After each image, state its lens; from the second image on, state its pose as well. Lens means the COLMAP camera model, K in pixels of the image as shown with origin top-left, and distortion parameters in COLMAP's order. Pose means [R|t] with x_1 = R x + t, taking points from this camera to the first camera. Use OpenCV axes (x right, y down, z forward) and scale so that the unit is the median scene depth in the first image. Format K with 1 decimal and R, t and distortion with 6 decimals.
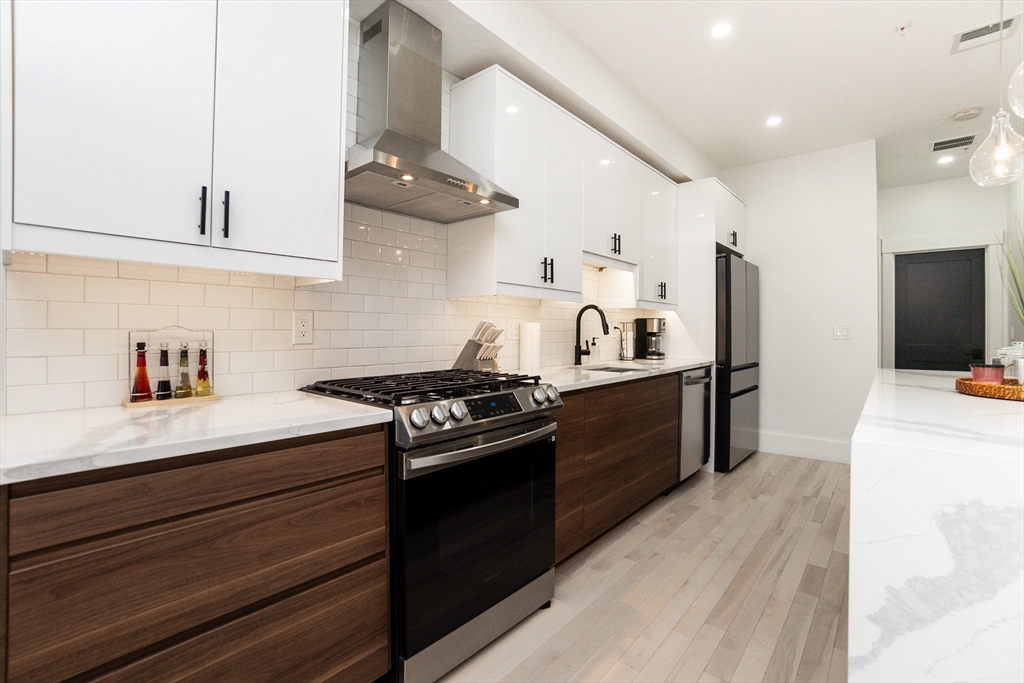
lens RADIAL K [[457.4, 0, 503.0], [0, 457.4, 330.4], [0, 0, 1]] dist [-0.048758, 0.011173]
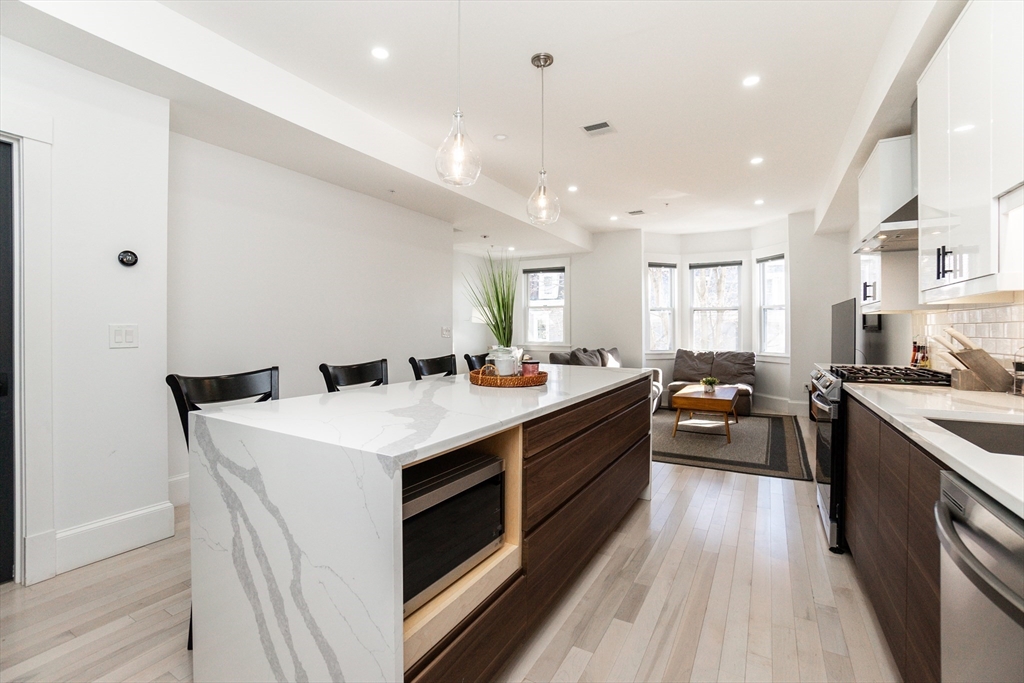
lens RADIAL K [[457.4, 0, 507.0], [0, 457.4, 331.2], [0, 0, 1]] dist [-0.048758, 0.011173]
pose [[-0.981660, -0.004579, -0.190585, 1.113867], [-0.004074, 0.999987, -0.003039, -0.008307], [0.190596, -0.002207, -0.981666, 1.829969]]
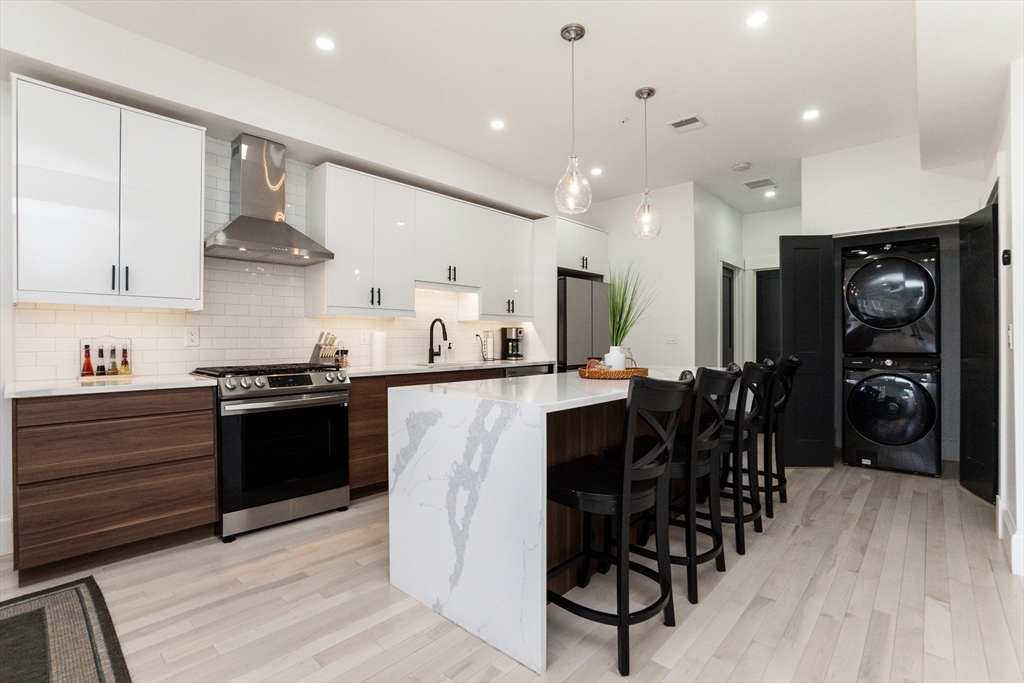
lens RADIAL K [[457.4, 0, 506.6], [0, 457.4, 344.5], [0, 0, 1]] dist [-0.048758, 0.011173]
pose [[0.999848, -0.004783, -0.016751, 0.622770], [0.005008, 0.999898, 0.013399, 0.005528], [0.016685, -0.013481, 0.999770, -0.526512]]
